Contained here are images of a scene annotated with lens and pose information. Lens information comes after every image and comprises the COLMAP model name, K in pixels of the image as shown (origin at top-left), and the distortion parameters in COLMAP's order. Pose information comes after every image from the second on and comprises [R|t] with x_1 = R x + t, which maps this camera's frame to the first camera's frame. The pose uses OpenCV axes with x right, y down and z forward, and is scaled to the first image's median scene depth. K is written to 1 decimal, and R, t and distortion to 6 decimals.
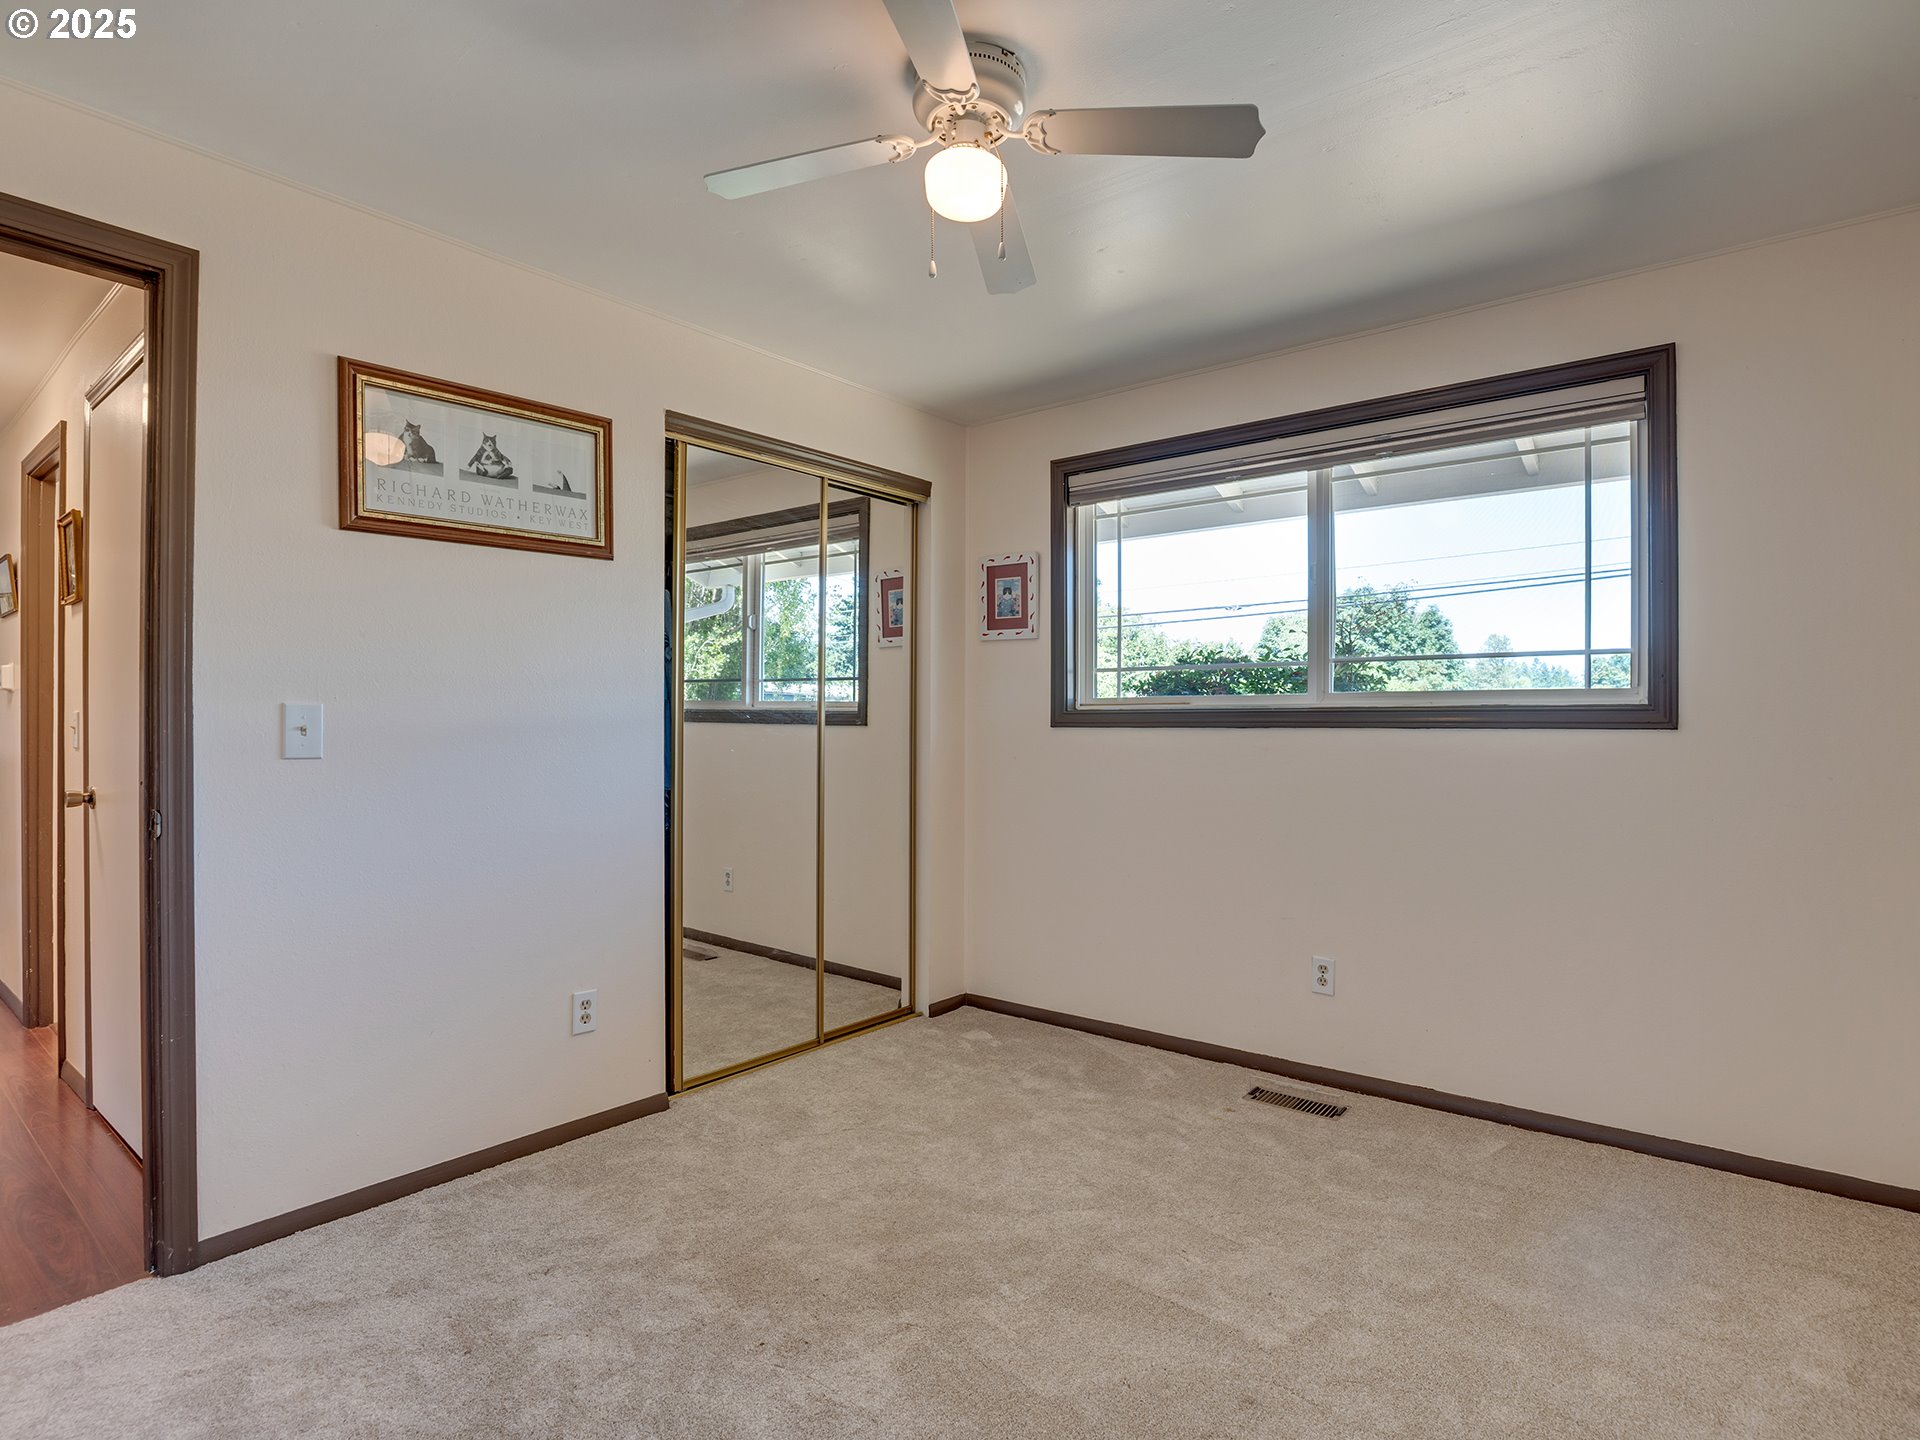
lens RADIAL K [[1083.0, 0, 955.6], [0, 1083.0, 717.6], [0, 0, 1]] dist [-0.004864, 0.000513]
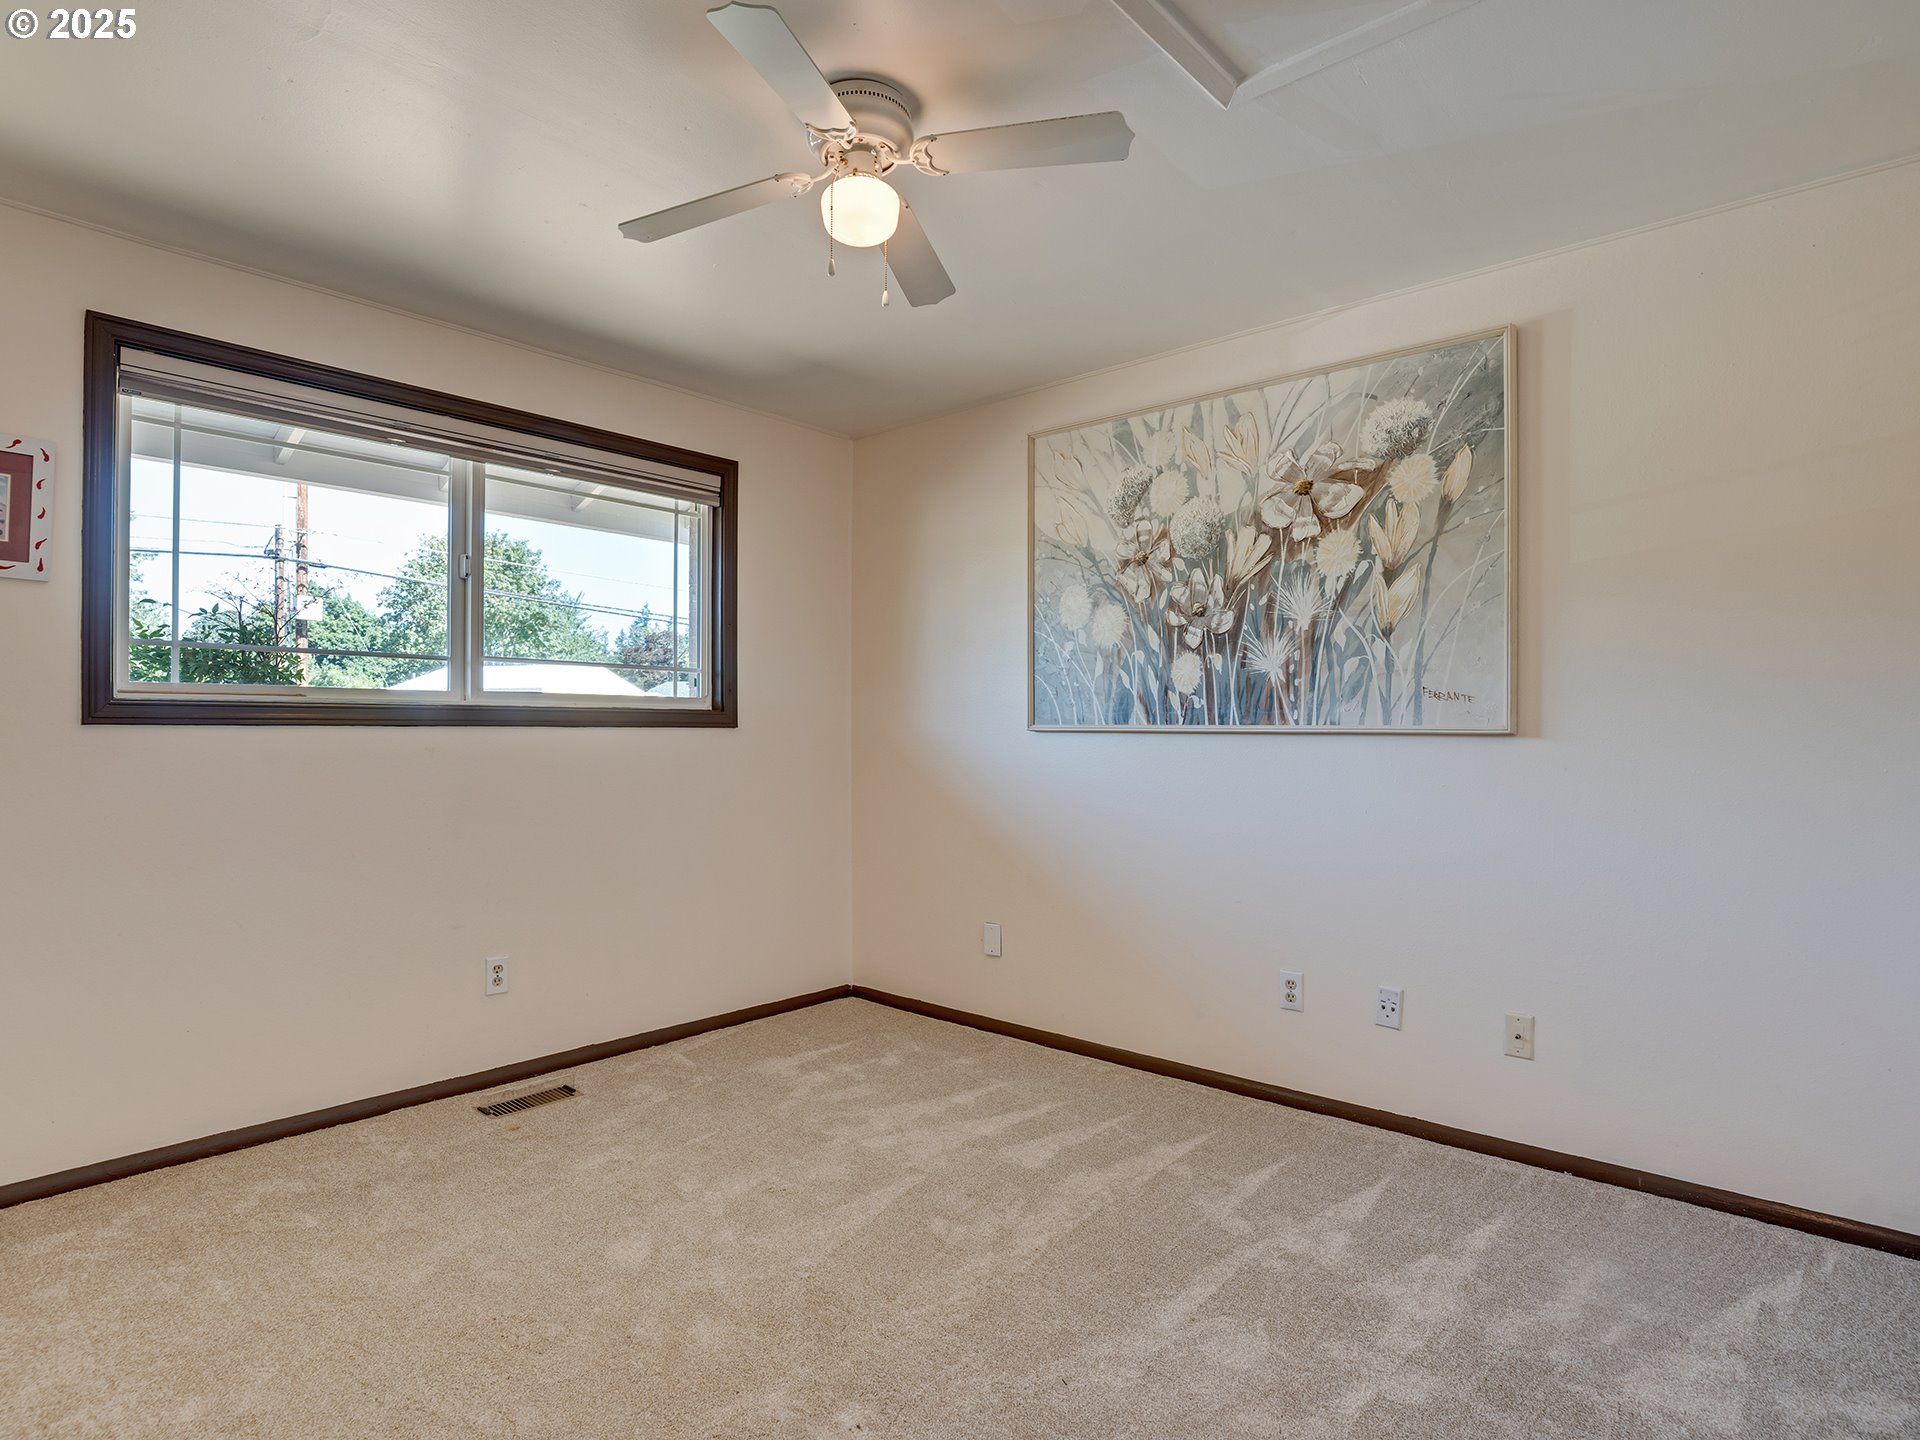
lens RADIAL K [[1083.0, 0, 955.6], [0, 1083.0, 717.6], [0, 0, 1]] dist [-0.004864, 0.000513]
pose [[0.010943, 0.009249, 0.999897, -0.641965], [-0.009115, 0.999917, -0.009149, 0.006781], [-0.999899, -0.009014, 0.011026, 0.561631]]
